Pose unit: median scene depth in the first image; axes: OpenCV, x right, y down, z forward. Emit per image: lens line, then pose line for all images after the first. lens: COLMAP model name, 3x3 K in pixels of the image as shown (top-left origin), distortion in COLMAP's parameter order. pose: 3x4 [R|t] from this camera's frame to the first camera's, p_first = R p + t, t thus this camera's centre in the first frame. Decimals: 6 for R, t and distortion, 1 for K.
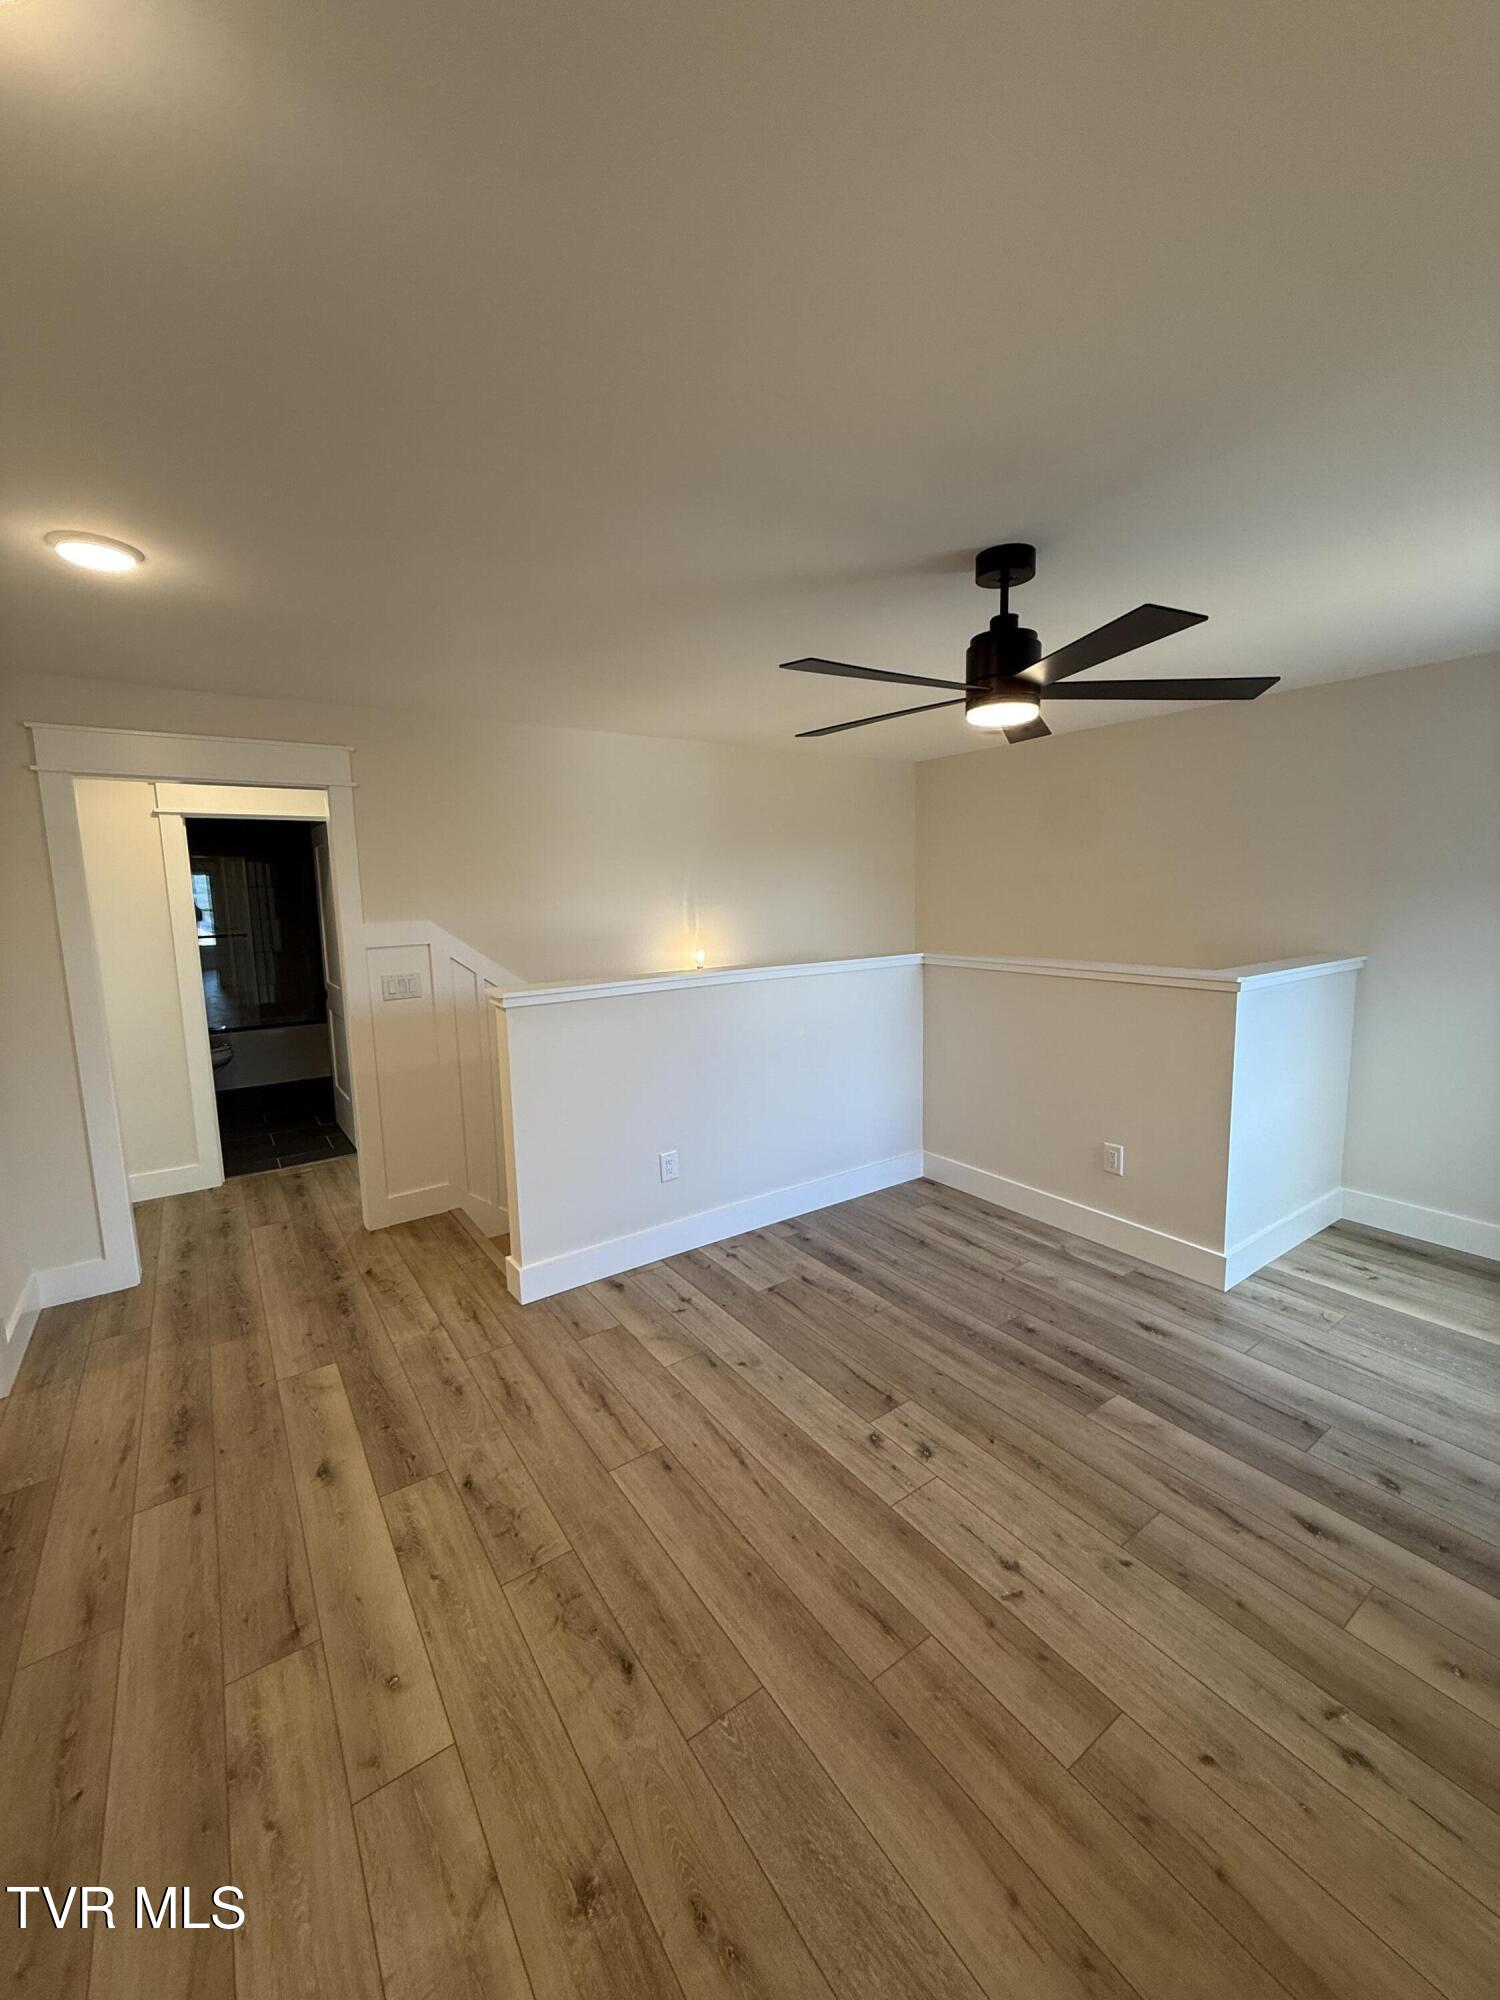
lens RADIAL K [[786.6, 0, 750.3], [0, 786.6, 982.6], [0, 0, 1]] dist [-0.000282, 0.000356]
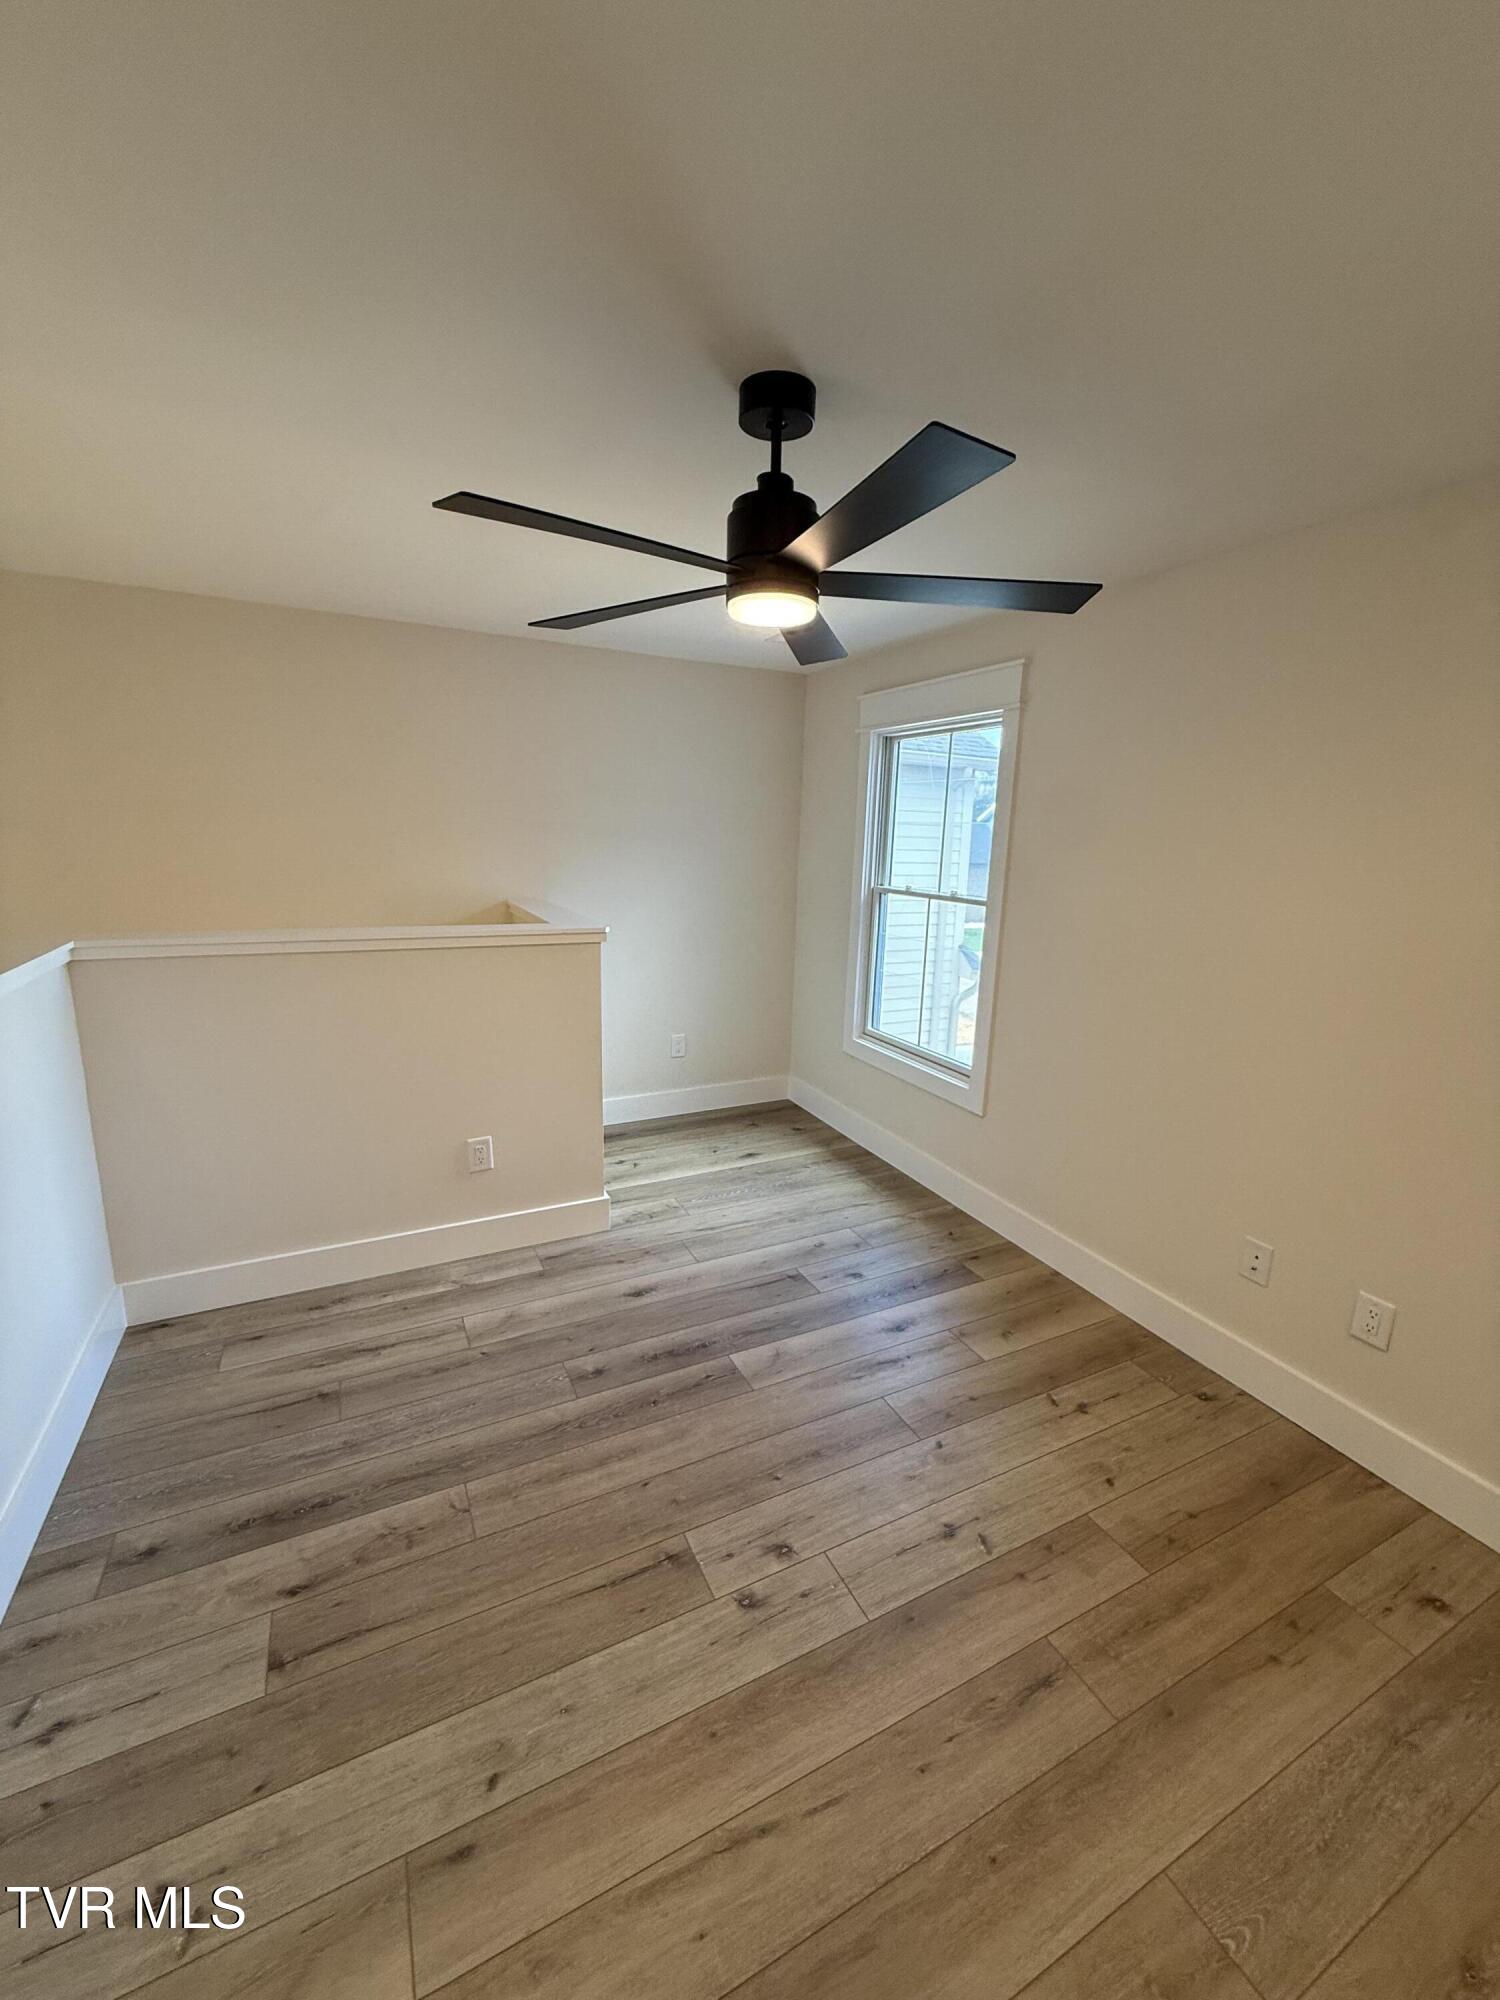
lens RADIAL K [[786.6, 0, 750.3], [0, 786.6, 982.6], [0, 0, 1]] dist [-0.000282, 0.000356]
pose [[0.149215, -0.159219, 0.975902, -0.419592], [0.087756, 0.985189, 0.147316, -0.087703], [-0.984903, 0.063659, 0.160977, 0.758692]]
